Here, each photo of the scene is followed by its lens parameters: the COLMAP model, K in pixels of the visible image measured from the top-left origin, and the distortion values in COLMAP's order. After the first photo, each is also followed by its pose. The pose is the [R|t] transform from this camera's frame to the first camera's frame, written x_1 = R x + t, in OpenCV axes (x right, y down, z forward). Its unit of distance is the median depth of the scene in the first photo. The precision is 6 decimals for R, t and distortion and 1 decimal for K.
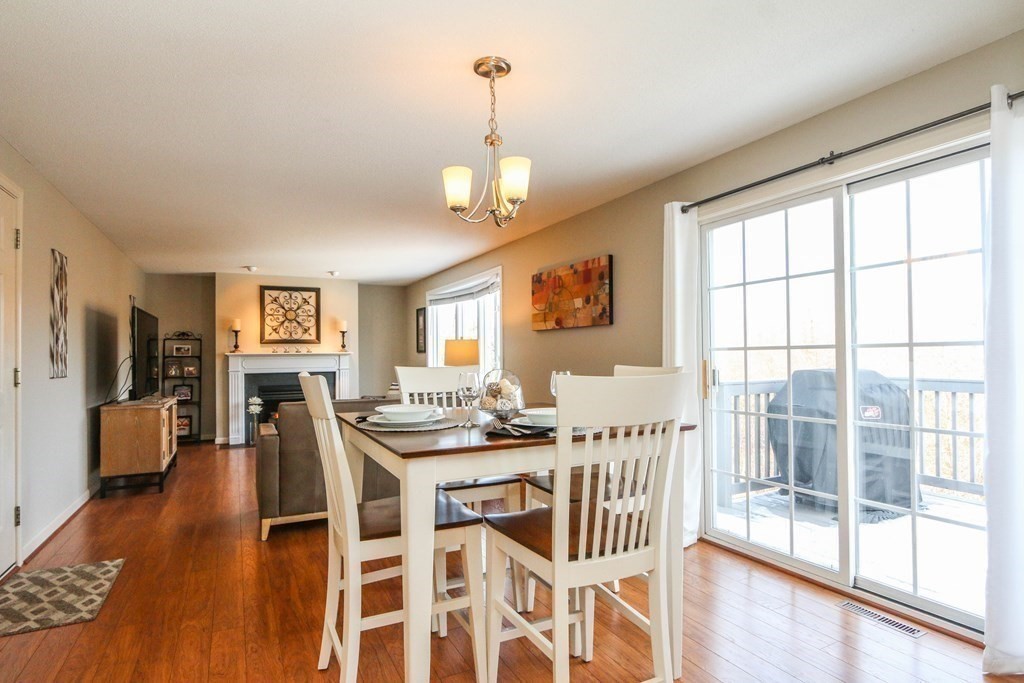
lens RADIAL K [[538.9, 0, 508.2], [0, 538.9, 350.5], [0, 0, 1]] dist [-0.022602, 0.002166]
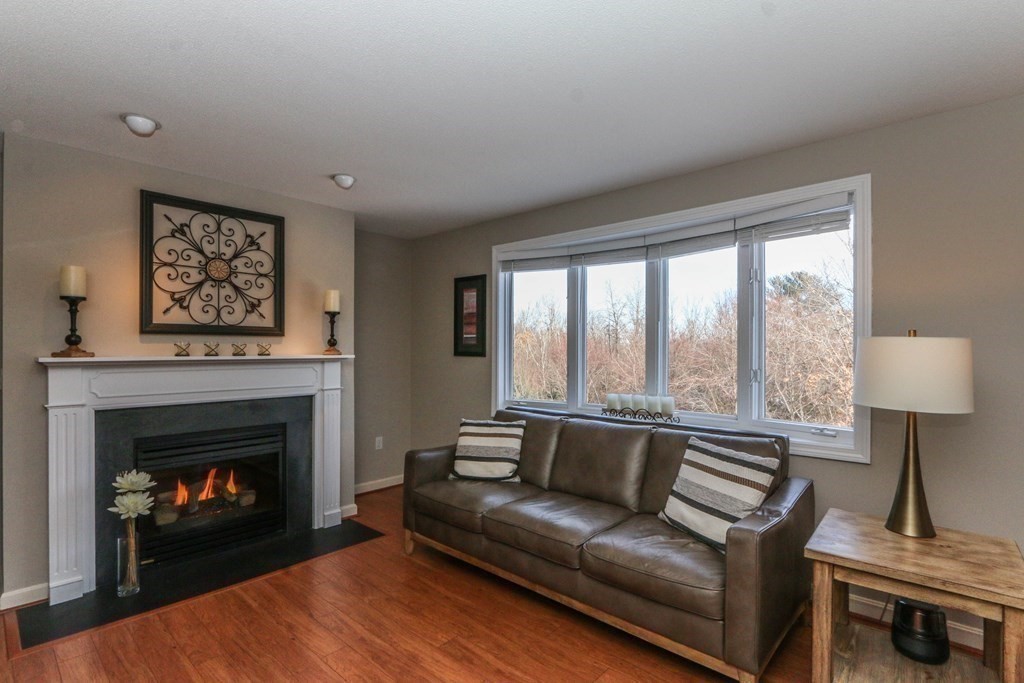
lens RADIAL K [[484.1, 0, 496.8], [0, 484.1, 347.5], [0, 0, 1]] dist [-0.019788, 0.003921]
pose [[0.940160, 0.013900, 0.340448, -0.336304], [-0.015495, 0.999878, 0.001966, -0.007230], [-0.340379, -0.007124, 0.940261, 0.574855]]
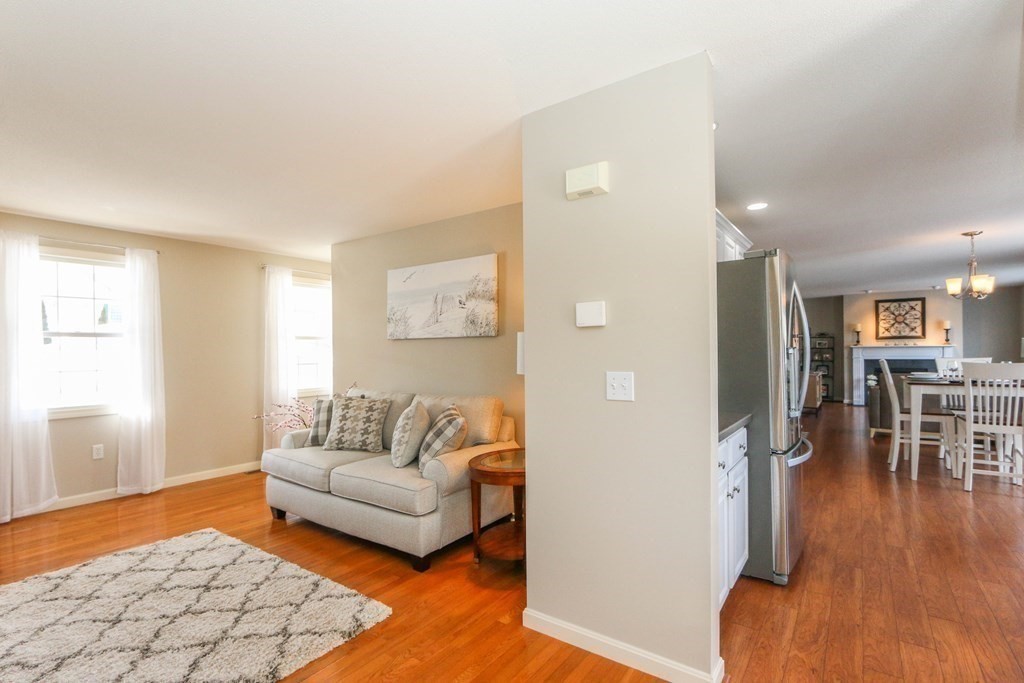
lens RADIAL K [[484.1, 0, 509.2], [0, 484.1, 347.4], [0, 0, 1]] dist [-0.019788, 0.003921]
pose [[0.453248, 0.003431, -0.891378, 0.264156], [0.015393, 0.999813, 0.011675, -0.021886], [0.891251, -0.019013, 0.453111, -0.513534]]
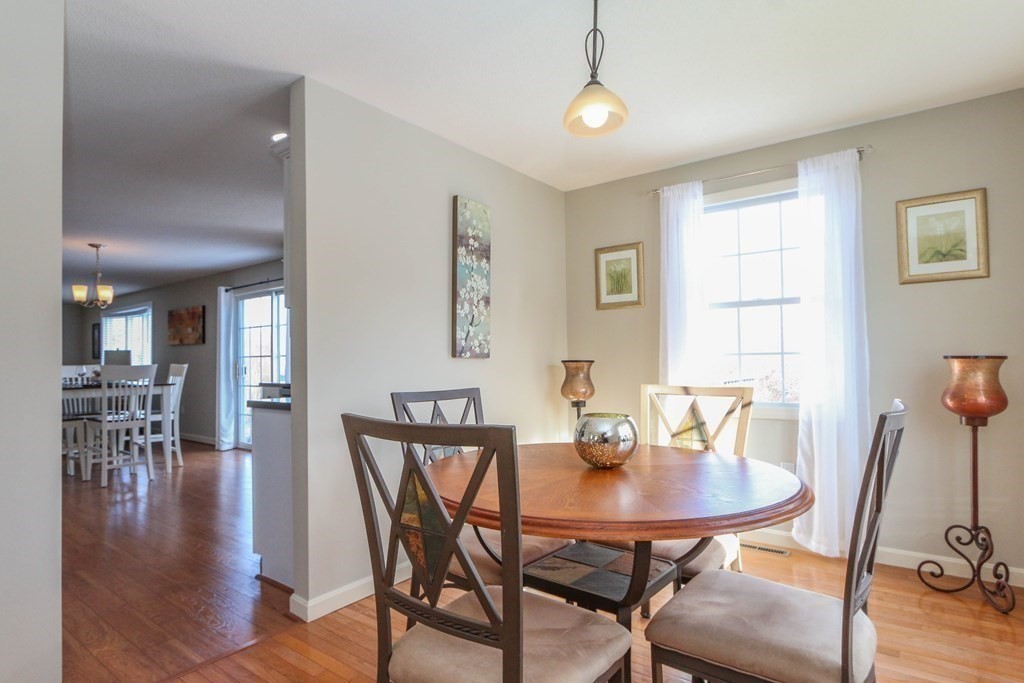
lens RADIAL K [[538.9, 0, 513.1], [0, 538.9, 348.5], [0, 0, 1]] dist [-0.022602, 0.002166]
pose [[0.896144, 0.006166, 0.443720, 0.175355], [0.000158, 0.999899, -0.014214, -0.002346], [-0.443763, 0.012808, 0.896053, -0.599718]]
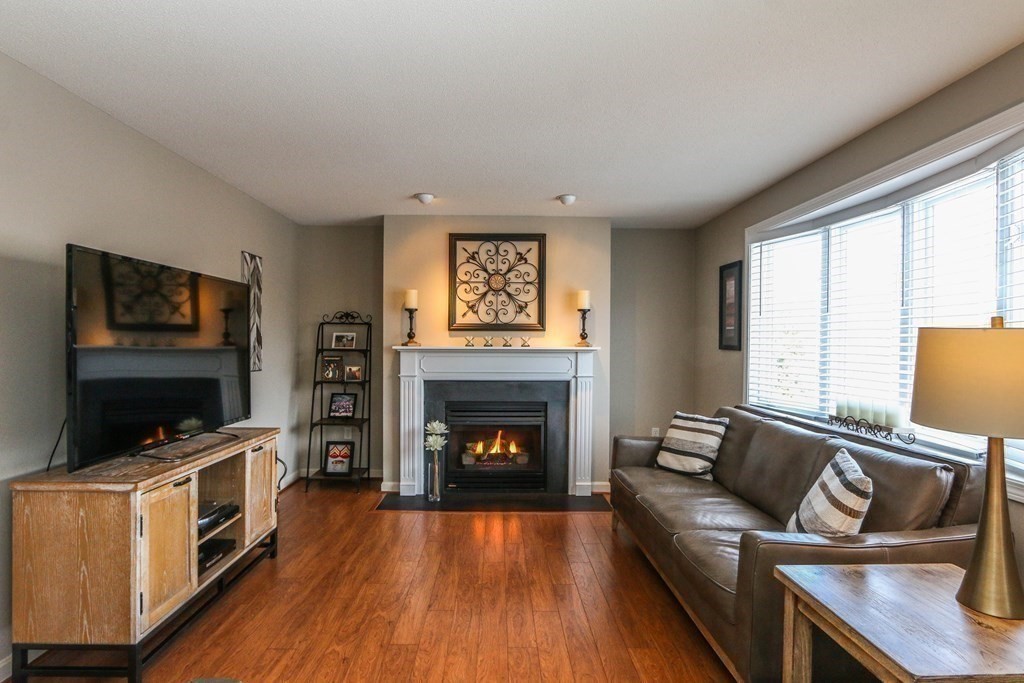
lens RADIAL K [[538.9, 0, 508.7], [0, 538.9, 343.4], [0, 0, 1]] dist [-0.022602, 0.002166]
pose [[0.899039, 0.016761, -0.437548, -0.140716], [-0.010584, 0.999807, 0.016552, -0.009400], [0.437741, -0.010250, 0.899043, 0.494235]]
